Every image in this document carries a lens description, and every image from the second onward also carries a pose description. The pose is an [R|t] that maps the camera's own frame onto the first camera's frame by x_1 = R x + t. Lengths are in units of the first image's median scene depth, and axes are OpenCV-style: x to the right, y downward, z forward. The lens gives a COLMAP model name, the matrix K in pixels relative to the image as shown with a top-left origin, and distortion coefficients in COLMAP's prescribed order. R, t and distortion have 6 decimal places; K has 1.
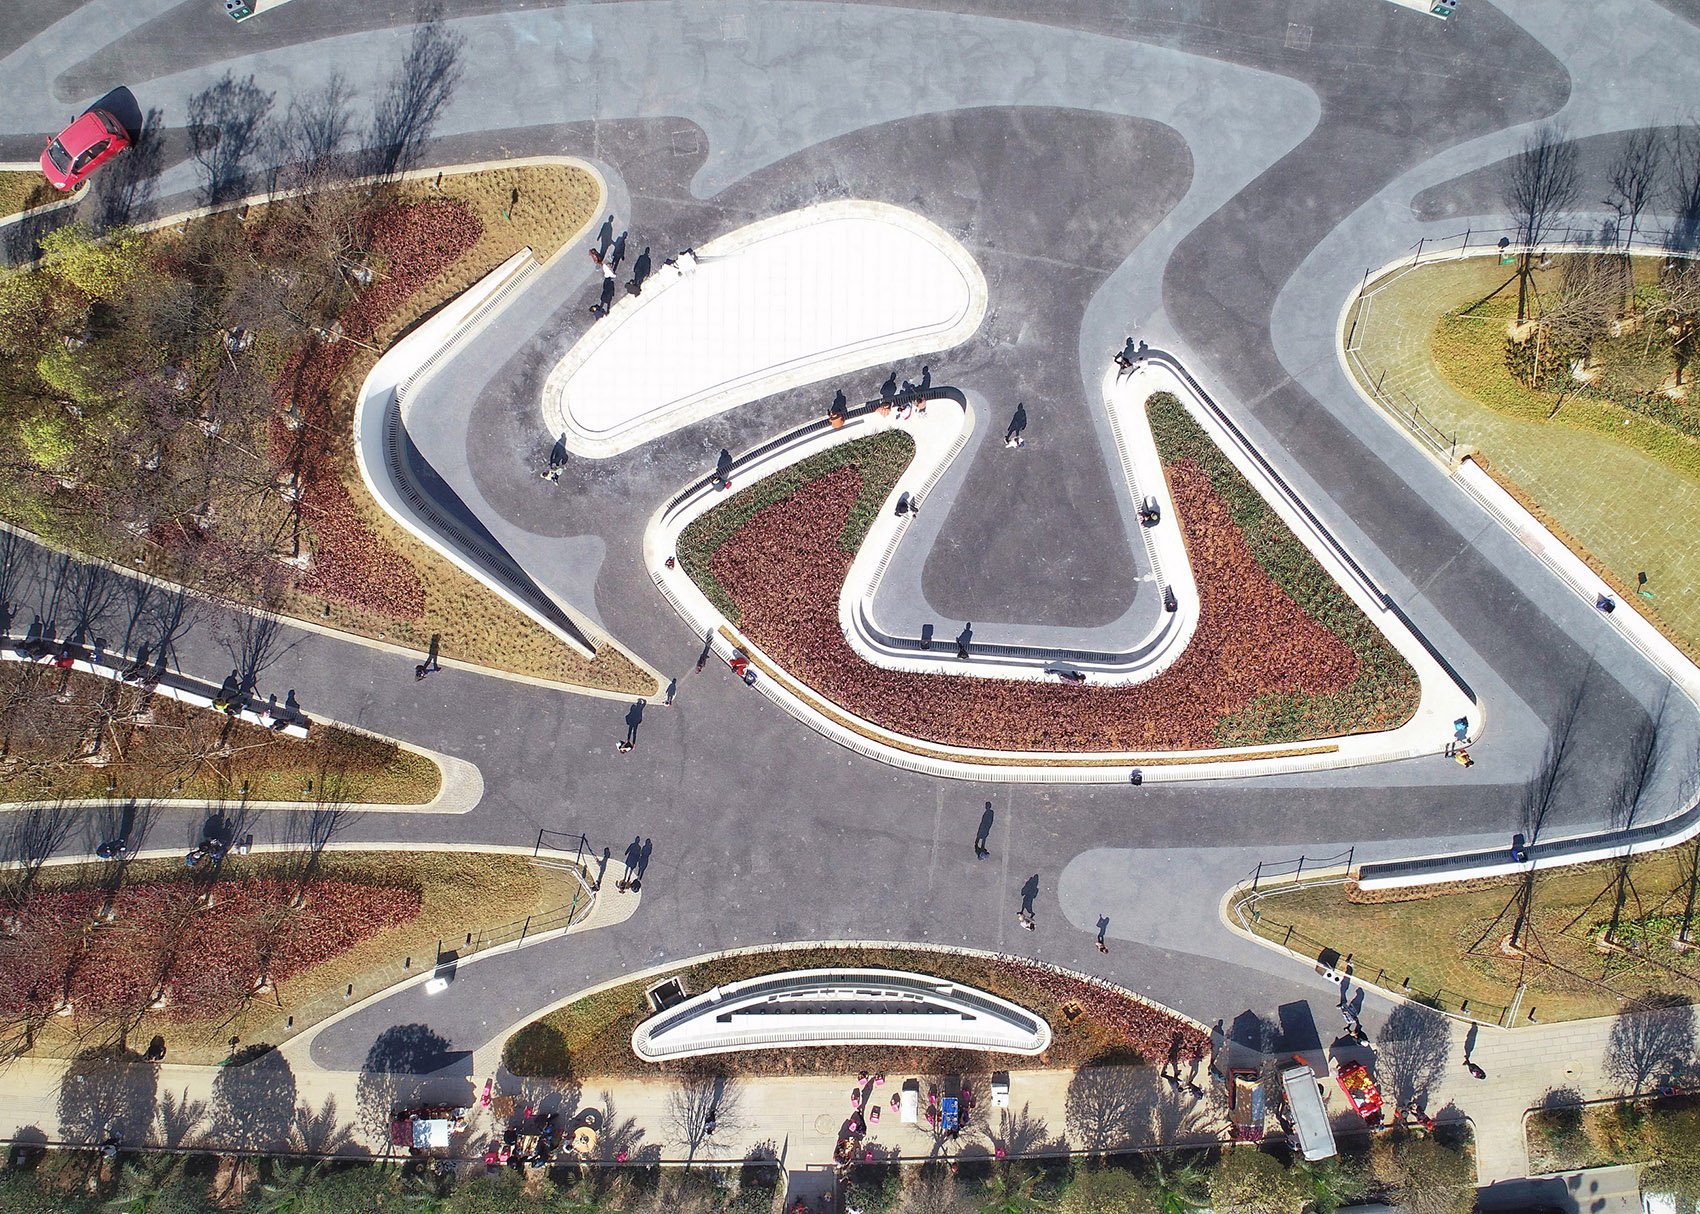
lens RADIAL K [[1396.2, 0, 849.0], [0, 1396.2, 548.3], [0, 0, 1]] dist [-0.005334, -0.008758]
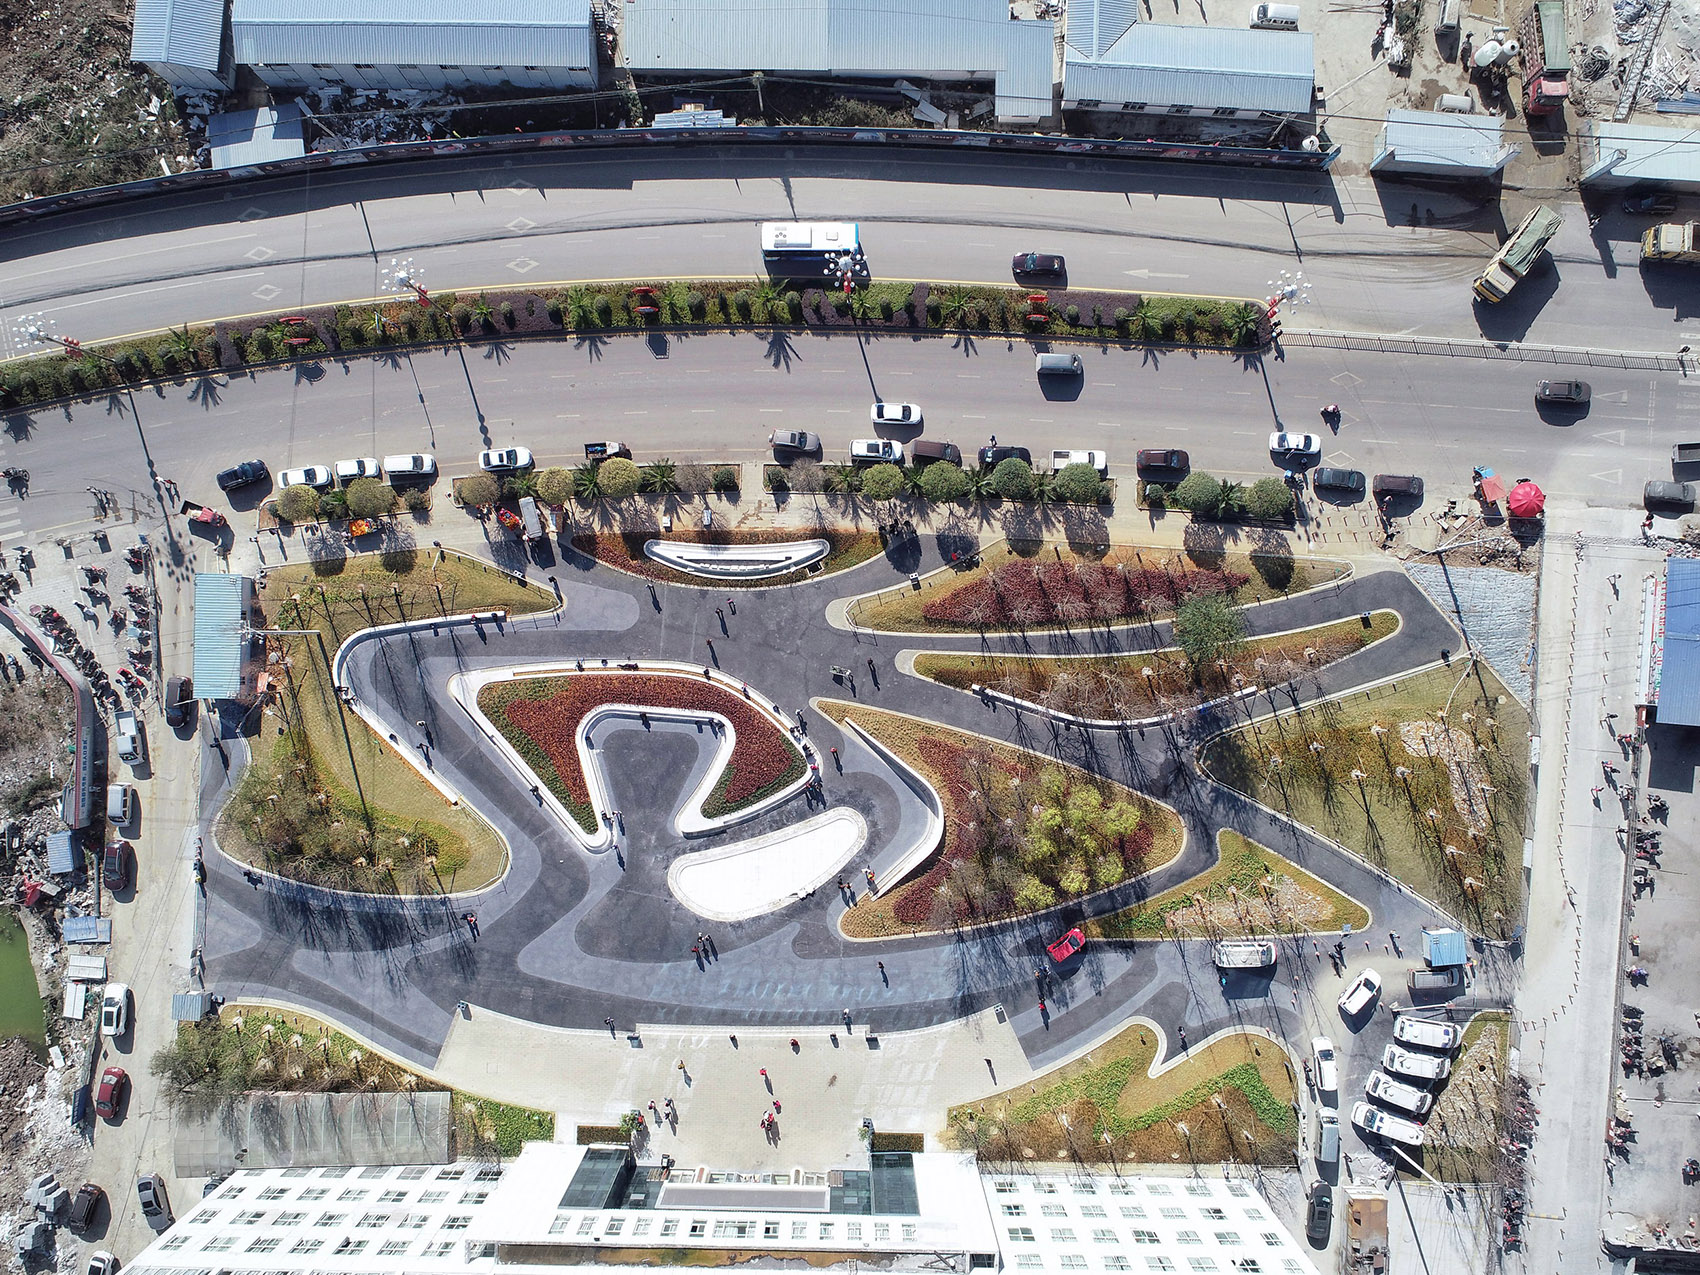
lens RADIAL K [[1190.3, 0, 850.0], [0, 1190.3, 637.5], [0, 0, 1]] dist [-0.011239, -0.004952]
pose [[-0.999784, -0.011208, -0.017490, -0.155090], [0.010979, -0.999854, 0.013105, 0.183454], [-0.017634, 0.012911, 0.999761, -0.919492]]
